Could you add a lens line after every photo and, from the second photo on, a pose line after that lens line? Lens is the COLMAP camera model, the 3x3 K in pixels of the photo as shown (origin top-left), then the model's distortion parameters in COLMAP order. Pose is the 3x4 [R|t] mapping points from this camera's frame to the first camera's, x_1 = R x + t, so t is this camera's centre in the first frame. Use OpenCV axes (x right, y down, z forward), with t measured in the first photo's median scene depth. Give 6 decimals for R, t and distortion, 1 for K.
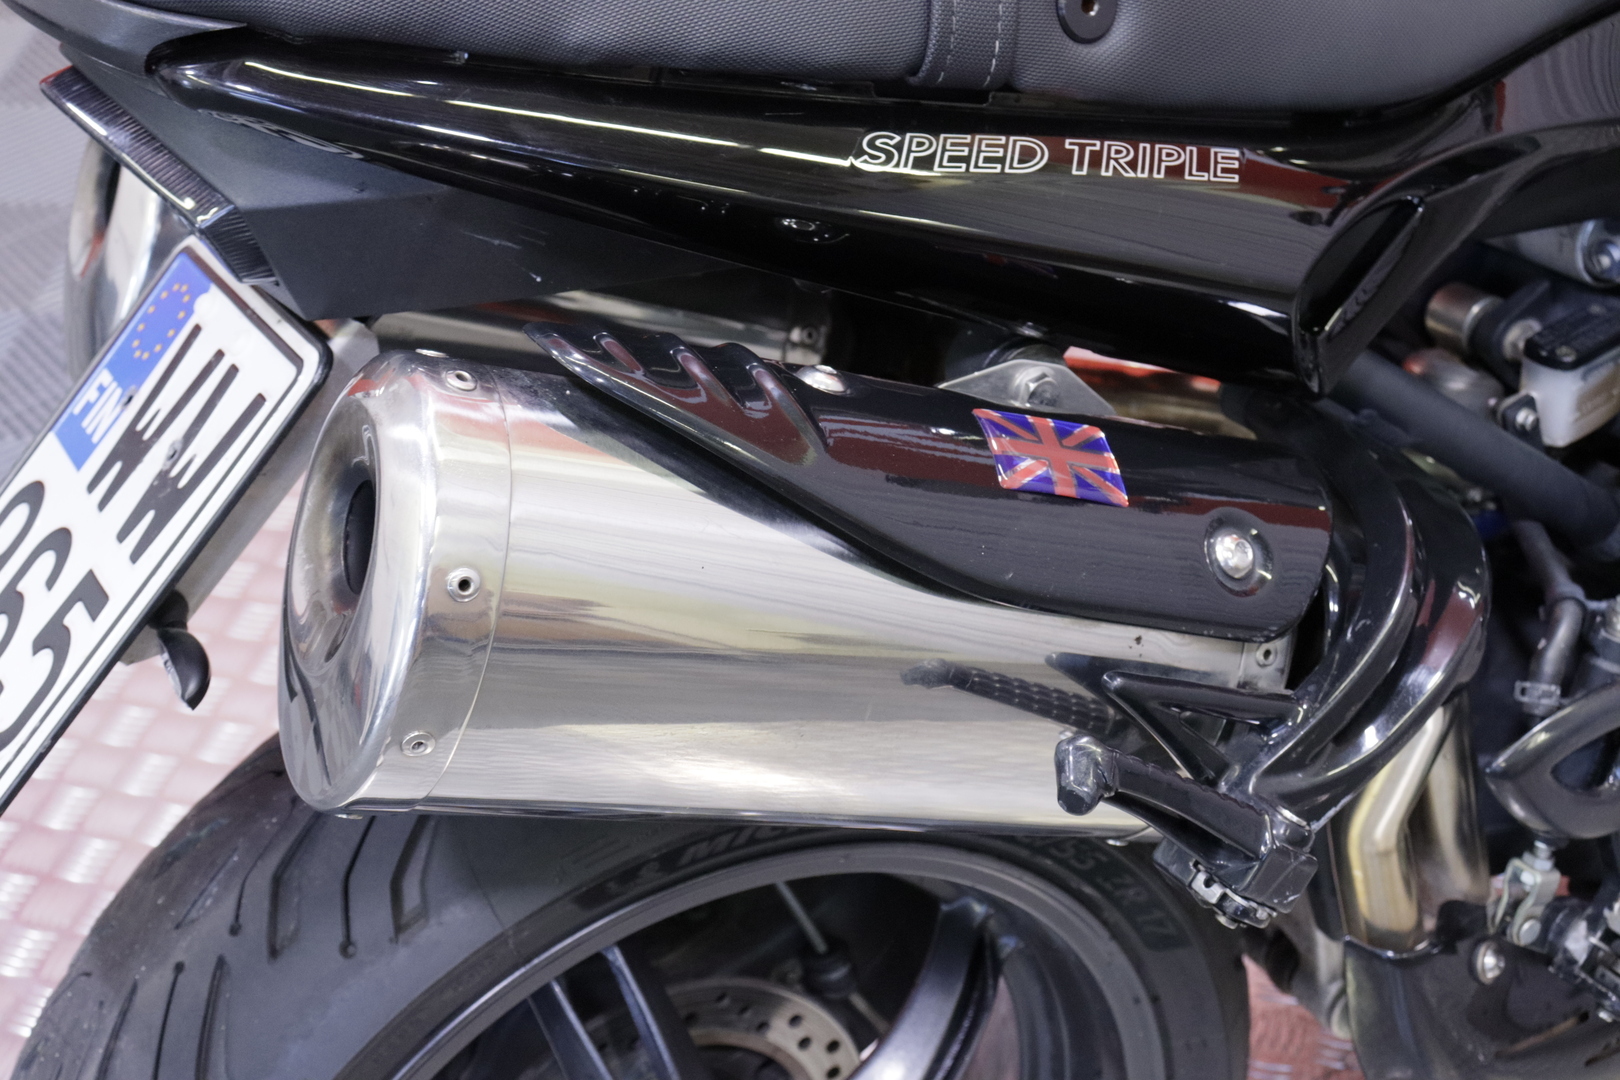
lens RADIAL K [[2157.9, 0, 810.0], [0, 2157.9, 540.0], [0, 0, 1]] dist [-0.021216, 0.332597]
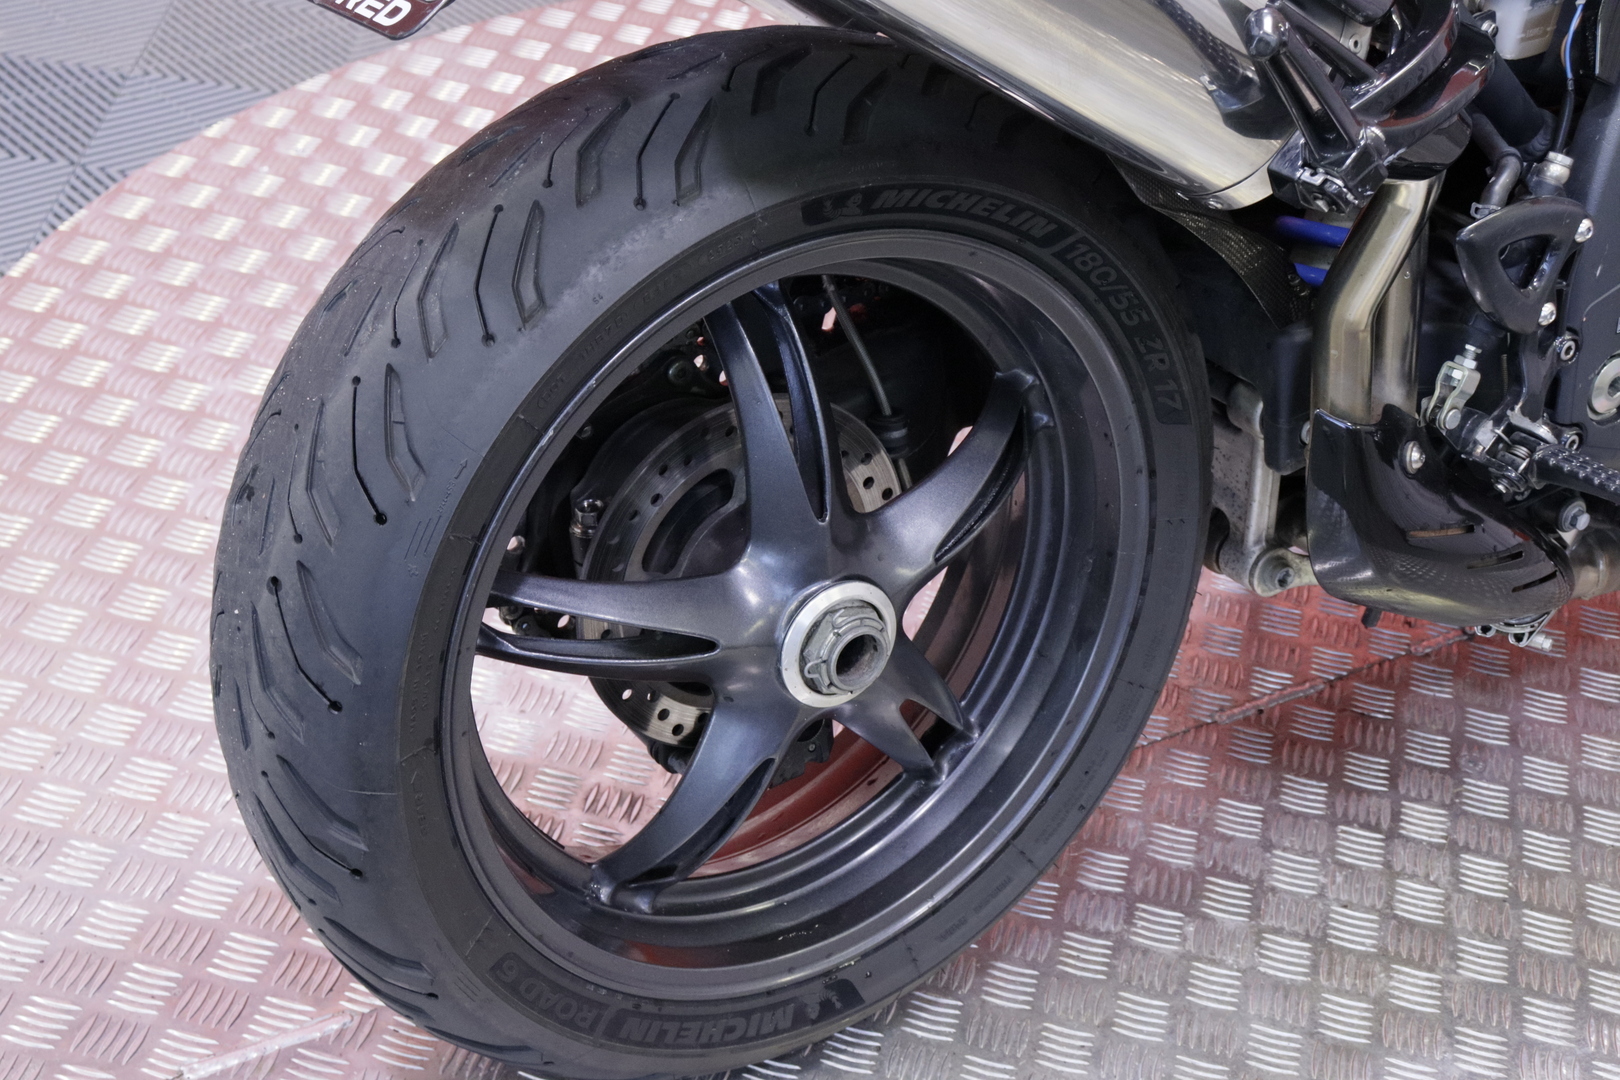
lens RADIAL K [[2373.7, 0, 810.0], [0, 2373.7, 540.0], [0, 0, 1]] dist [0.083818, 0.126410]
pose [[0.980151, 0.117796, 0.159462, -0.317595], [-0.103403, 0.990019, -0.095760, 0.514593], [-0.169151, 0.077370, 0.982549, -0.402382]]
